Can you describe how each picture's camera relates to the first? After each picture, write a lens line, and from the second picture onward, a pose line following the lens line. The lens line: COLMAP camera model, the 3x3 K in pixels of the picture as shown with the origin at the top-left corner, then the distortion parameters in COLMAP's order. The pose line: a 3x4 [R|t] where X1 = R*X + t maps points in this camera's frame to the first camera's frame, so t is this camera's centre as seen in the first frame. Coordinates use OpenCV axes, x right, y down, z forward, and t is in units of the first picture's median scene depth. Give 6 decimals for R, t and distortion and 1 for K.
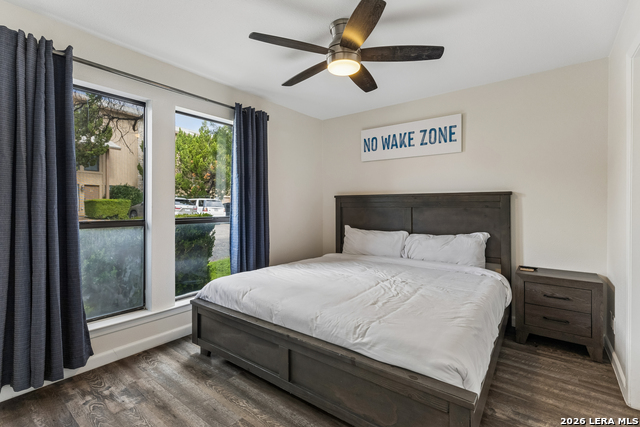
lens RADIAL K [[293.9, 0, 319.6], [0, 293.9, 208.6], [0, 0, 1]] dist [0.010899, 0.000146]
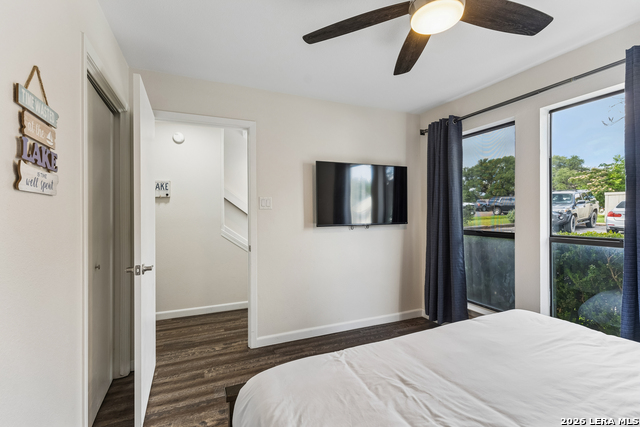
lens RADIAL K [[293.9, 0, 319.6], [0, 293.9, 208.6], [0, 0, 1]] dist [0.010899, 0.000146]
pose [[-0.485867, -0.012403, -0.873945, 0.833854], [-0.003132, 0.999918, -0.012450, -0.042894], [0.874027, -0.003312, -0.485866, 1.147510]]
